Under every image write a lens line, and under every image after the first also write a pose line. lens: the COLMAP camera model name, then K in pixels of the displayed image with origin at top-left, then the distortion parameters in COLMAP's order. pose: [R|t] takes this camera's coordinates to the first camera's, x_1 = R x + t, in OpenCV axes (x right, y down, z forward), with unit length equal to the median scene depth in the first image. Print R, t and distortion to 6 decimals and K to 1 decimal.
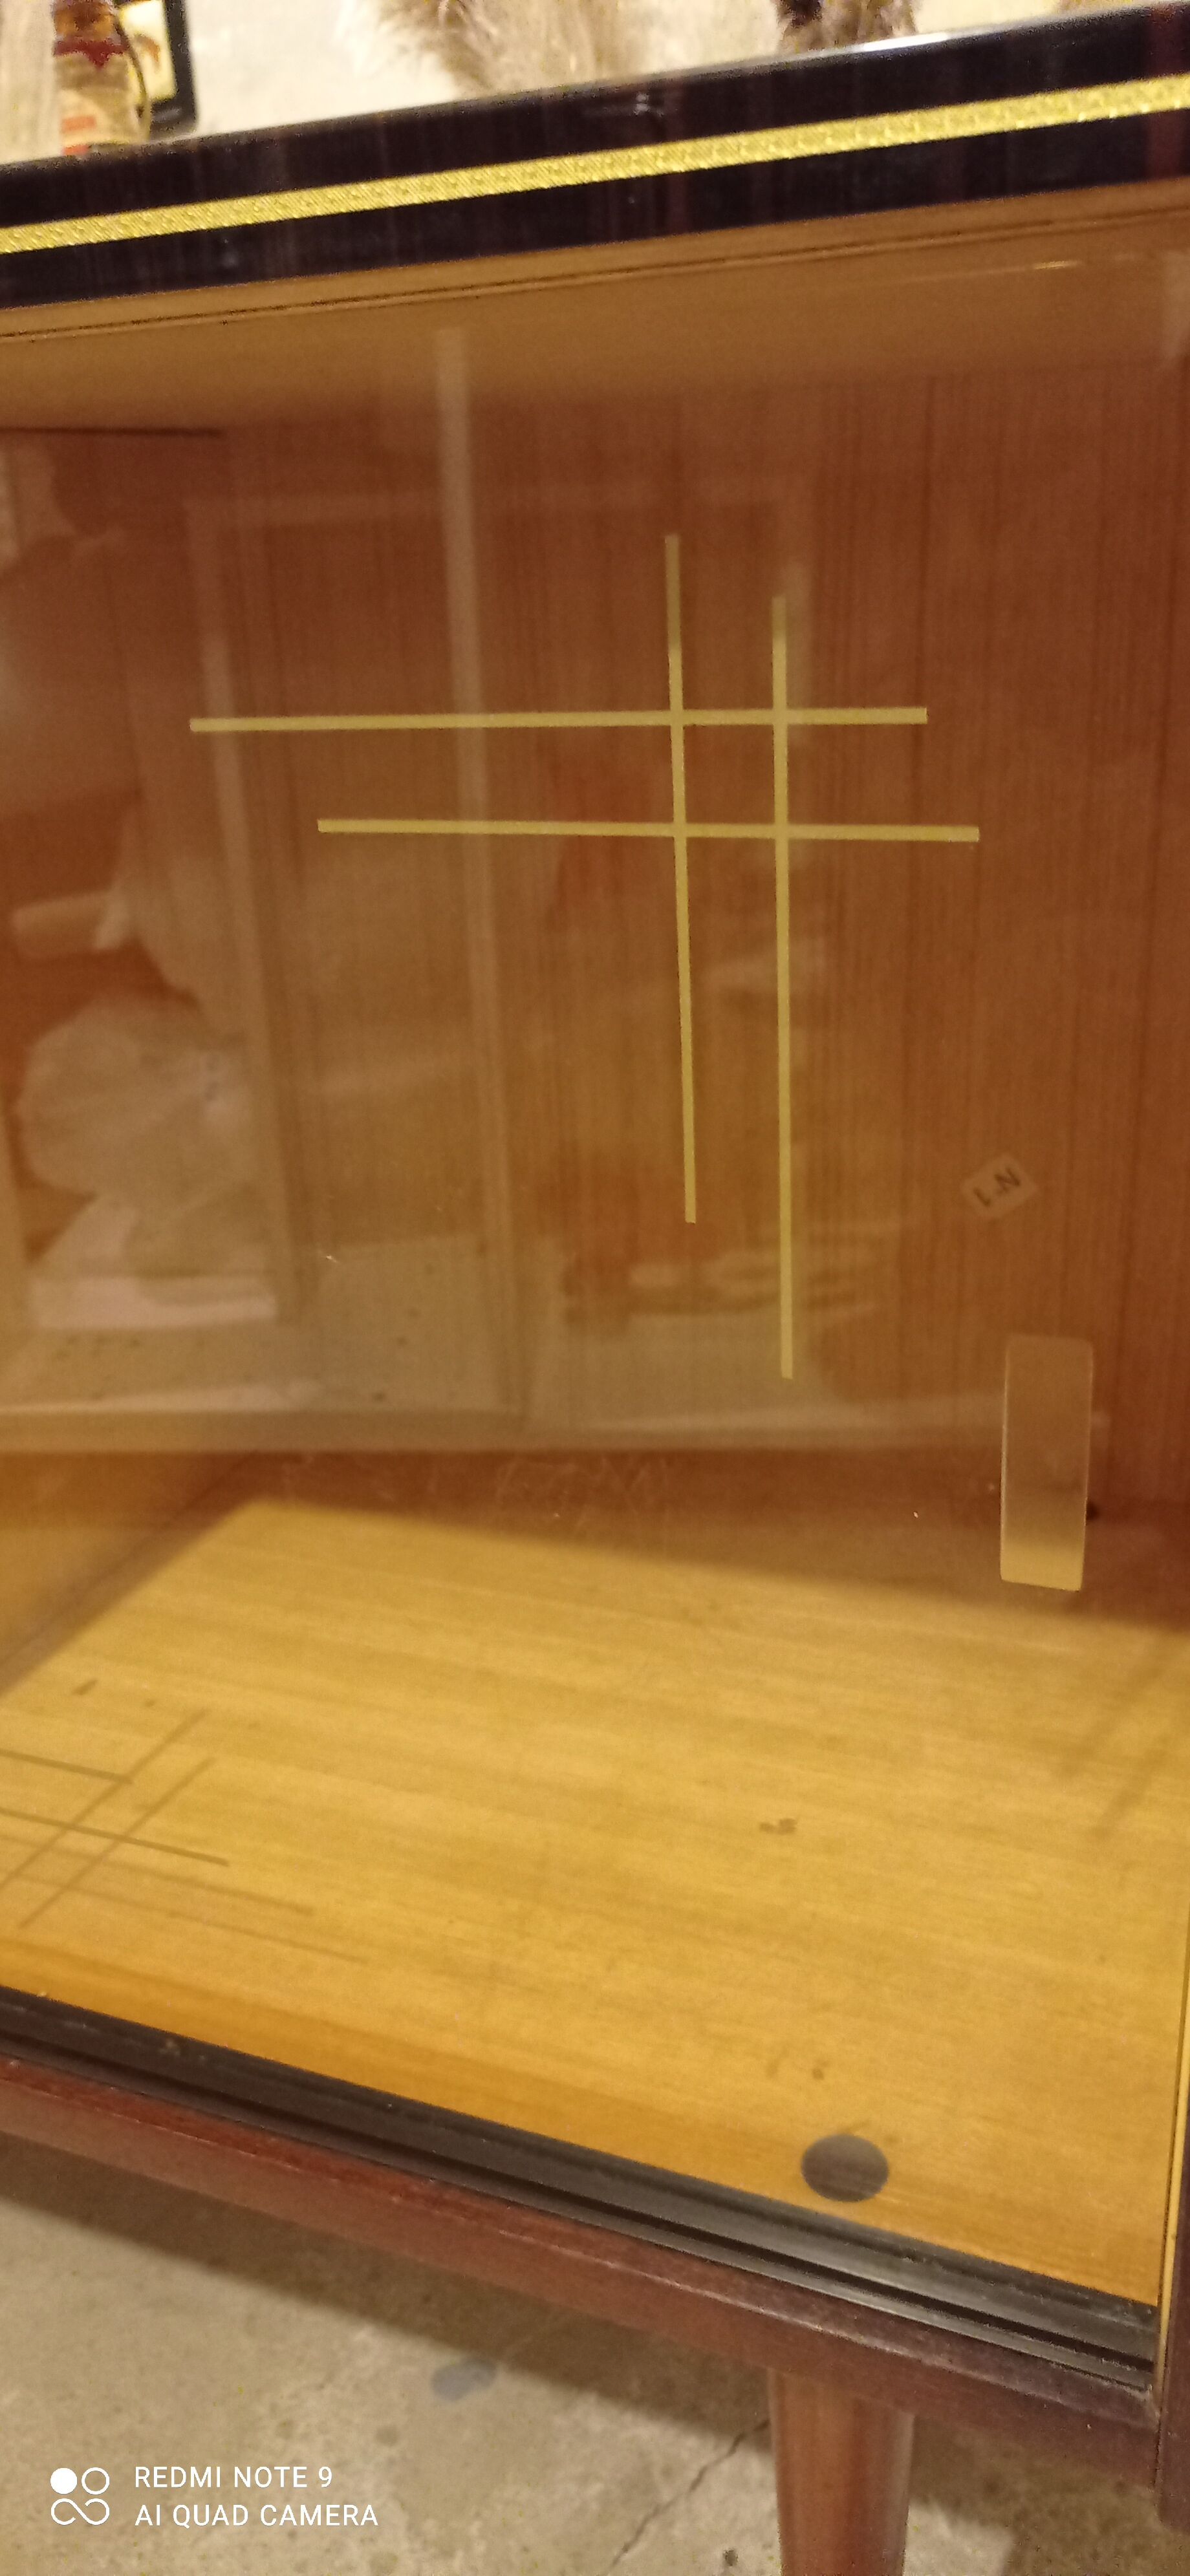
lens RADIAL K [[2063.5, 0, 592.6], [0, 2063.5, 1238.9], [0, 0, 1]] dist [0.005926, 0.004404]
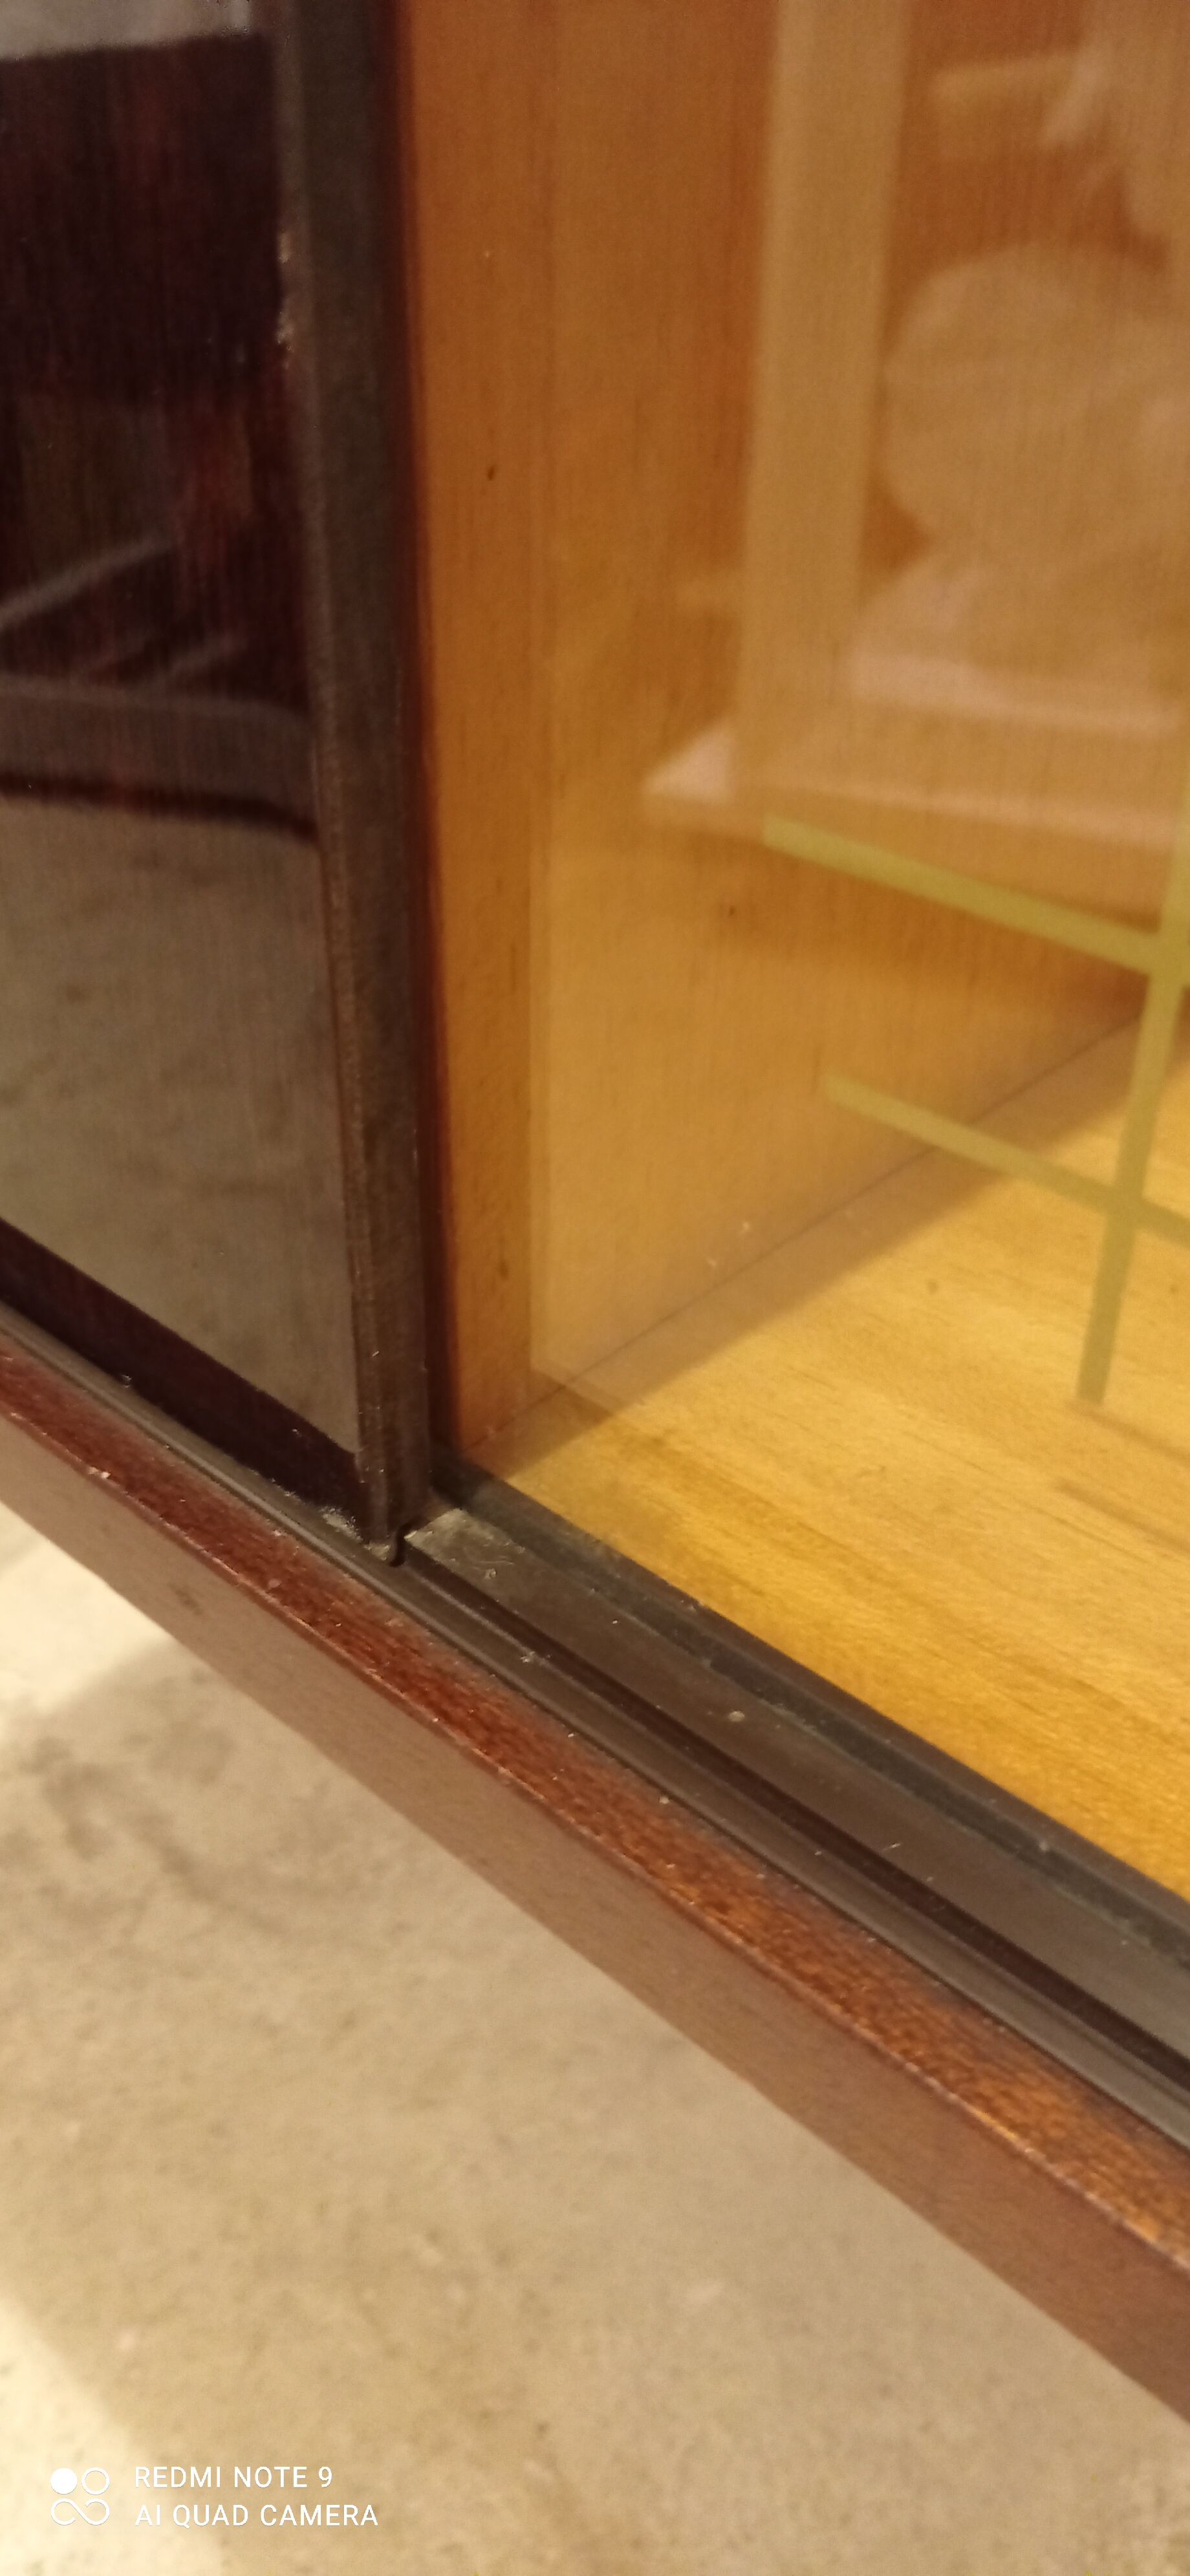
lens RADIAL K [[1951.0, 0, 595.0], [0, 1951.0, 1288.0], [0, 0, 1]] dist [-0.004808, -0.004633]
pose [[0.940313, 0.246329, -0.234807, -0.251338], [-0.184841, 0.949012, 0.255363, 0.149467], [0.285738, -0.196719, 0.937900, 0.523746]]
